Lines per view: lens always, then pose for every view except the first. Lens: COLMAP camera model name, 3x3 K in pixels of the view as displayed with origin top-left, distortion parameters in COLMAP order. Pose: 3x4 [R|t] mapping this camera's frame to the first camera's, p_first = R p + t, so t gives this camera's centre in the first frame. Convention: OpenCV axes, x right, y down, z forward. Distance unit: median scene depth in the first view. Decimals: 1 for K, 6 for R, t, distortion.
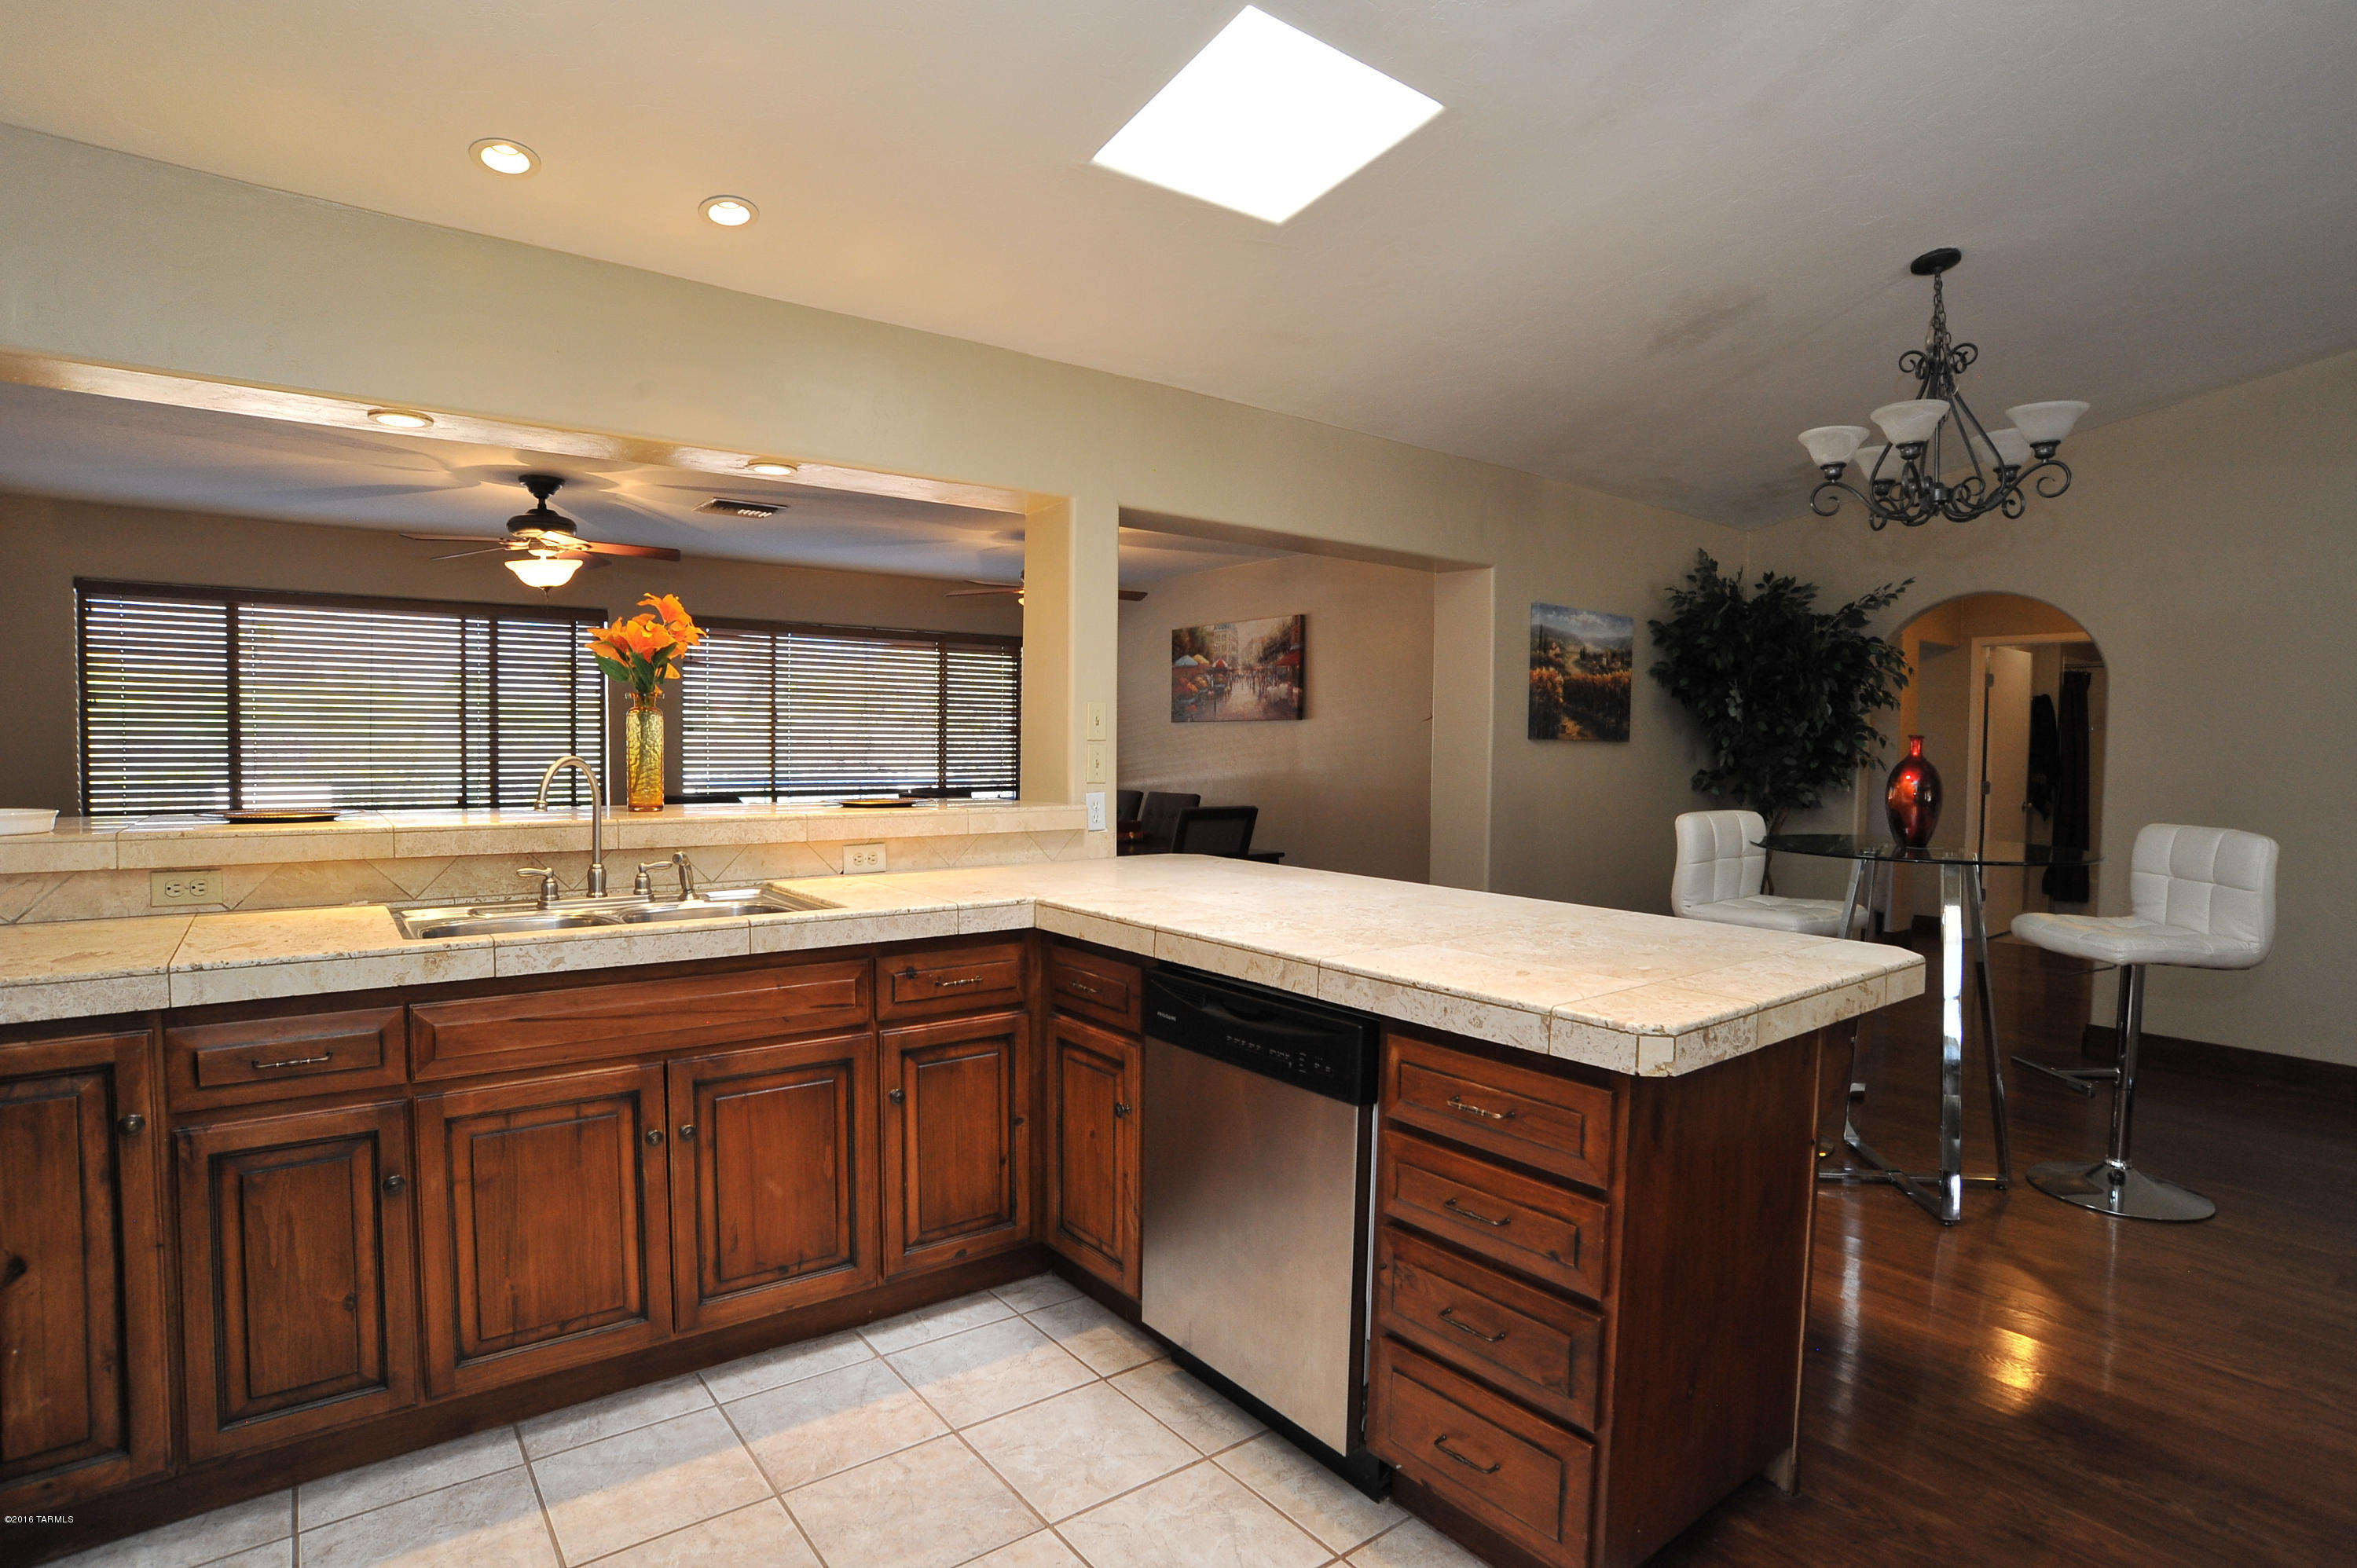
lens RADIAL K [[1193.9, 0, 1178.5], [0, 1193.9, 784.0], [0, 0, 1]] dist [-0.109211, 0.053701]
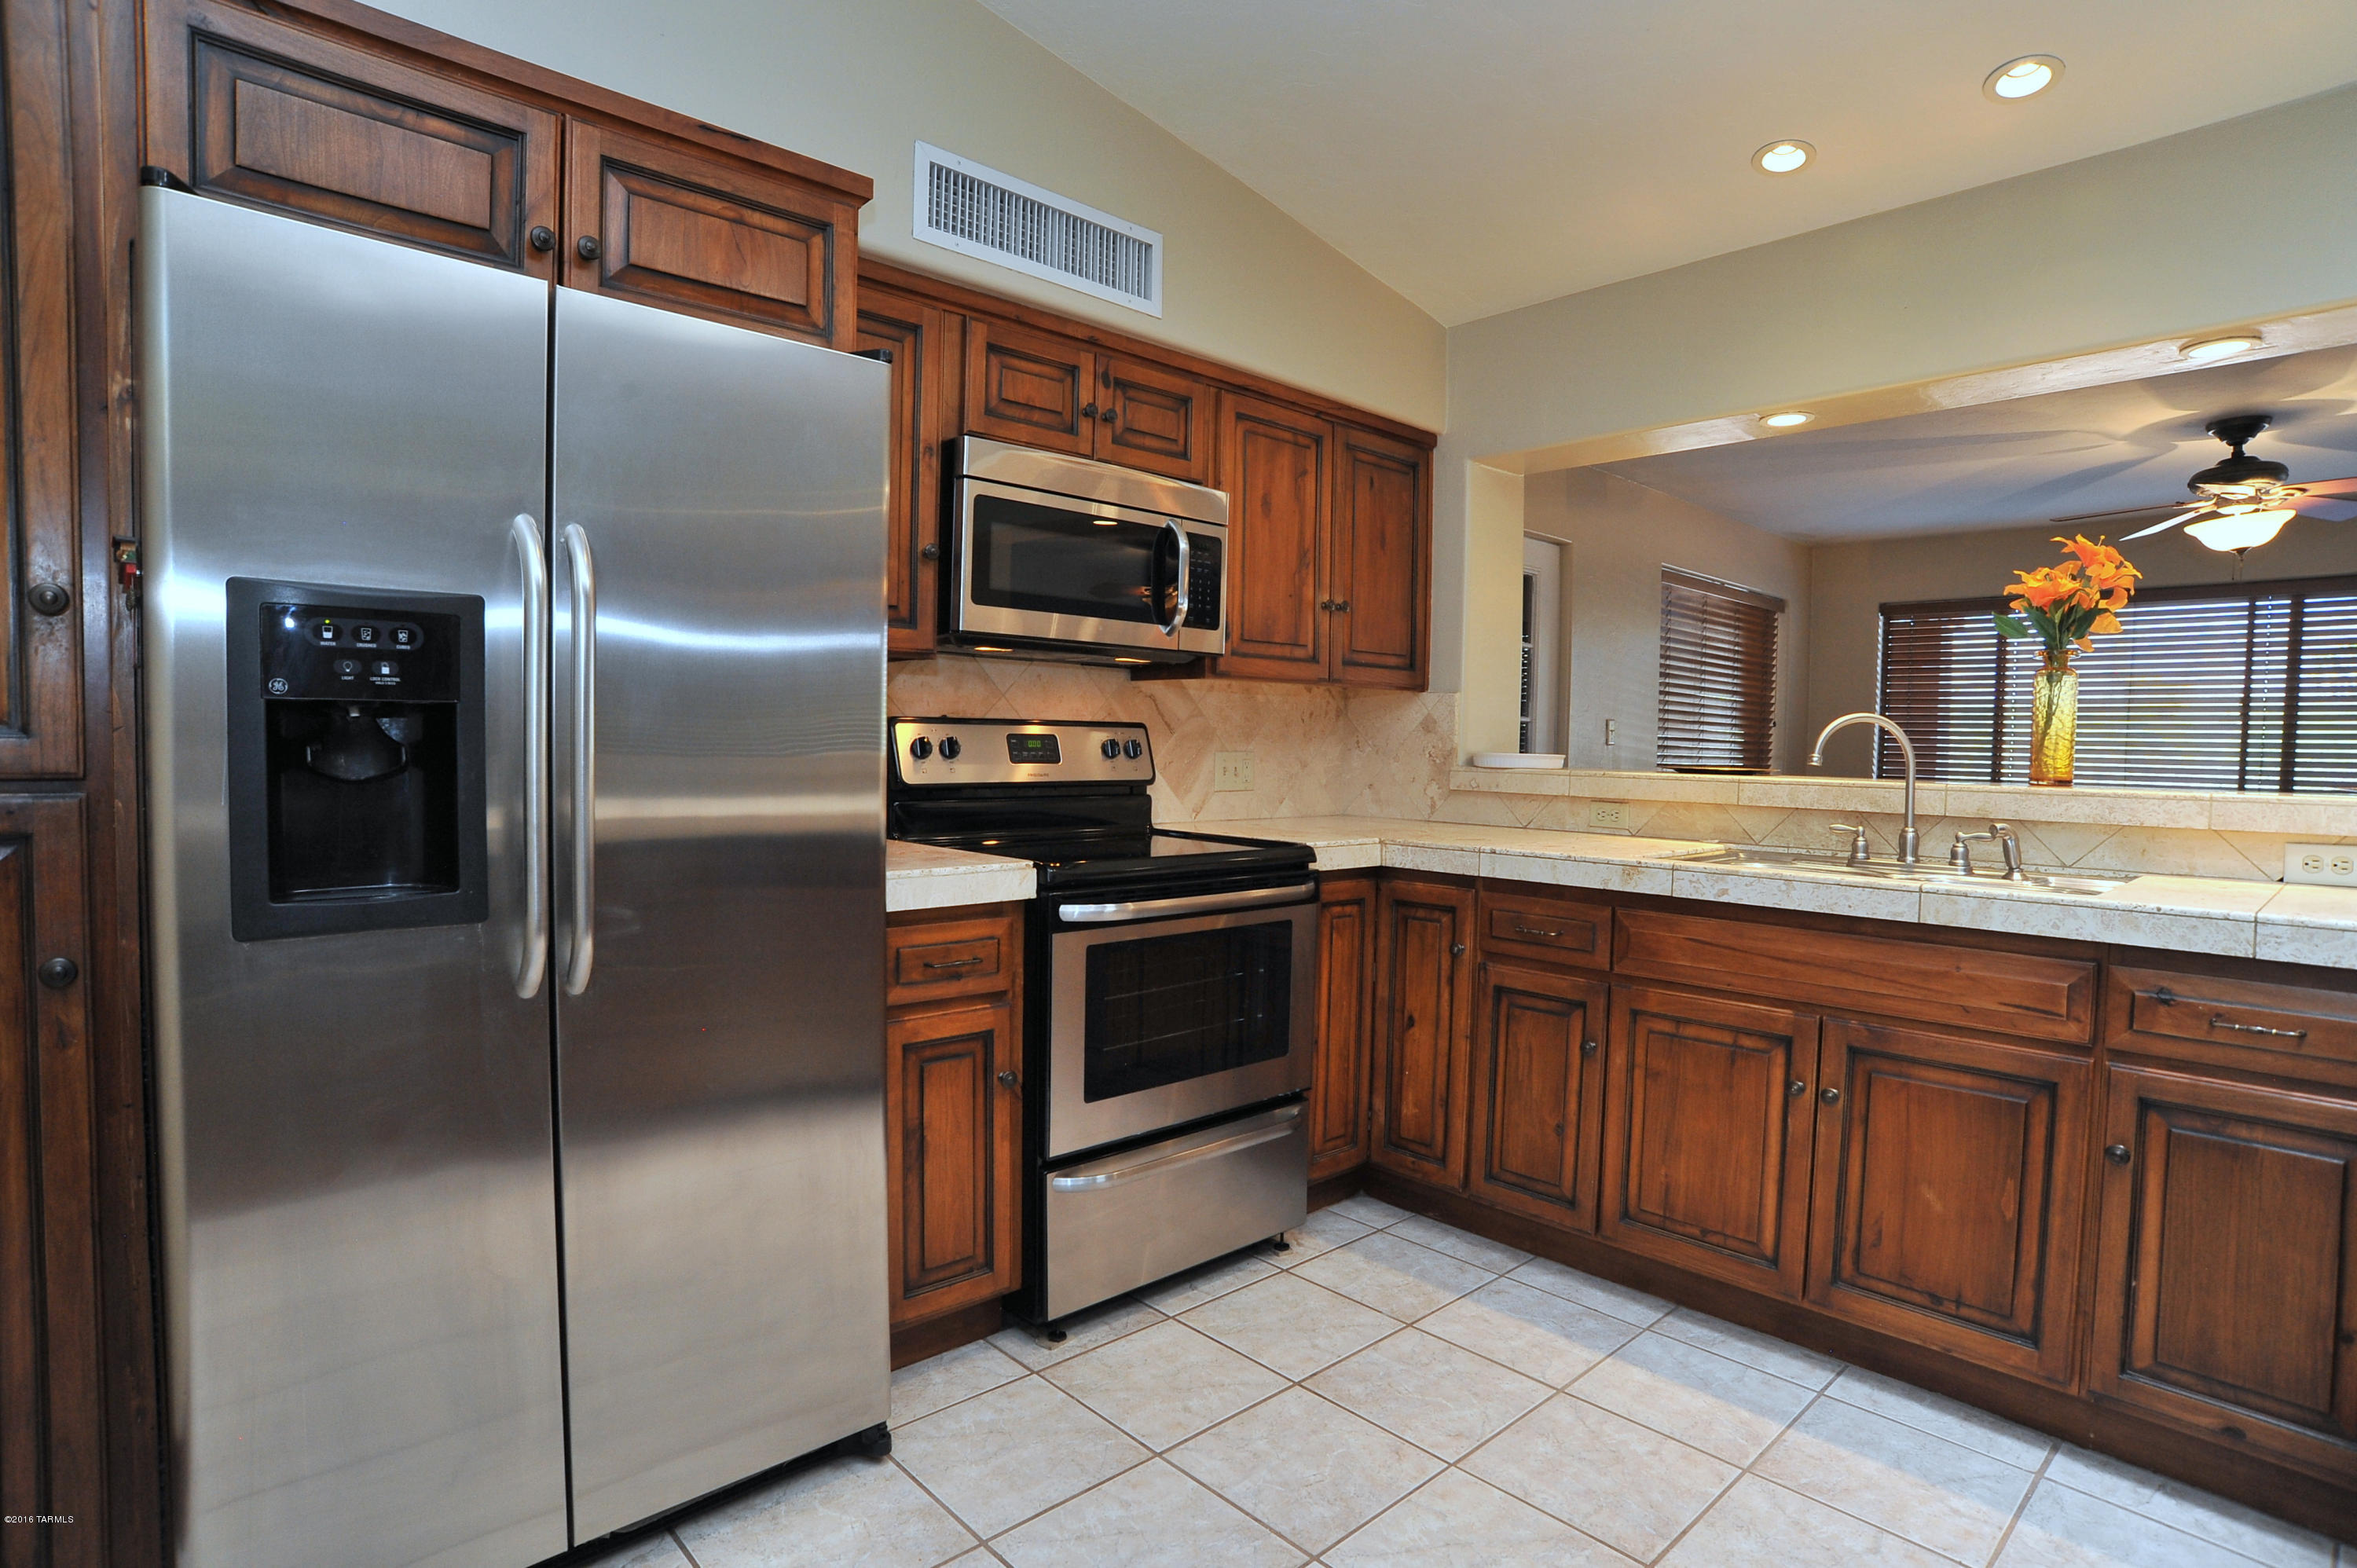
lens RADIAL K [[1211.3, 0, 1178.5], [0, 1211.3, 784.0], [0, 0, 1]] dist [-0.107990, 0.051702]
pose [[0.085970, 0.025851, -0.995962, 0.389185], [-0.054053, 0.998312, 0.021247, 0.042909], [0.994830, 0.052008, 0.087222, 0.300314]]
